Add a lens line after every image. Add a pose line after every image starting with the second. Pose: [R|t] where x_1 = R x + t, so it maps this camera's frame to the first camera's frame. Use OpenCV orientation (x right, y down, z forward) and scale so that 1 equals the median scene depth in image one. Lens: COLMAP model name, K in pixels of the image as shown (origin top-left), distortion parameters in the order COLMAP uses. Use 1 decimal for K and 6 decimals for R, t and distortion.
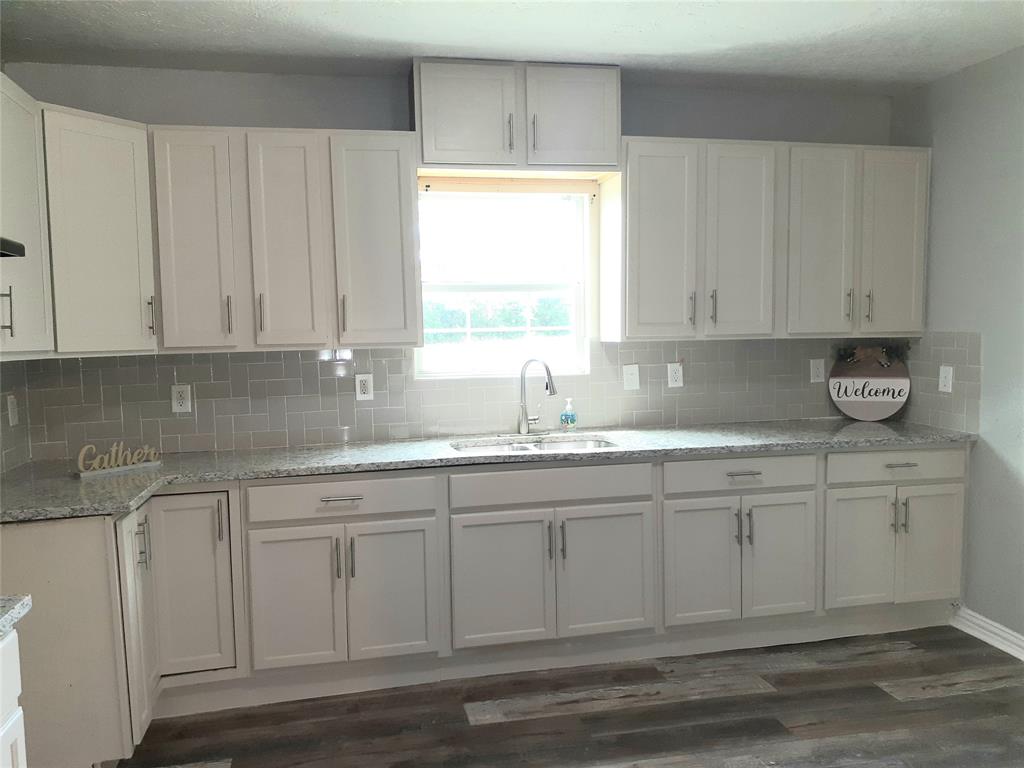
lens RADIAL K [[833.0, 0, 505.2], [0, 833.0, 376.0], [0, 0, 1]] dist [0.058644, -0.068524]
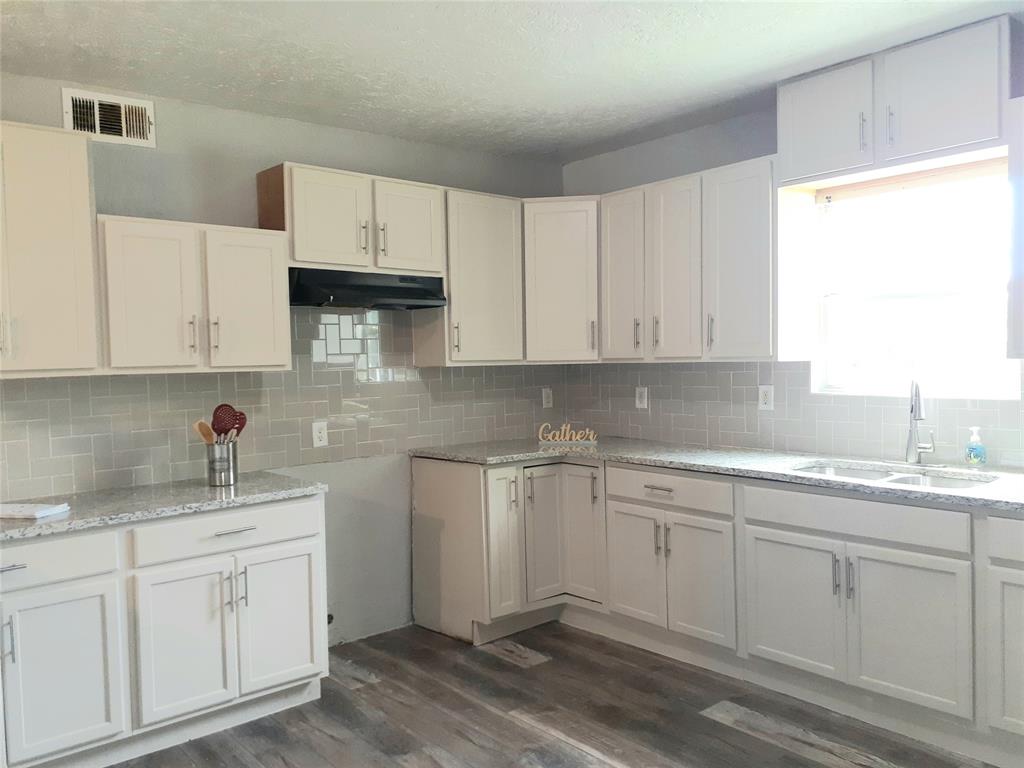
lens RADIAL K [[833.0, 0, 505.6], [0, 833.0, 381.8], [0, 0, 1]] dist [0.058644, -0.068524]
pose [[0.460300, 0.044299, -0.886658, 0.713159], [-0.040449, 0.998764, 0.028902, -0.028164], [0.886842, 0.022561, 0.461522, 0.245993]]
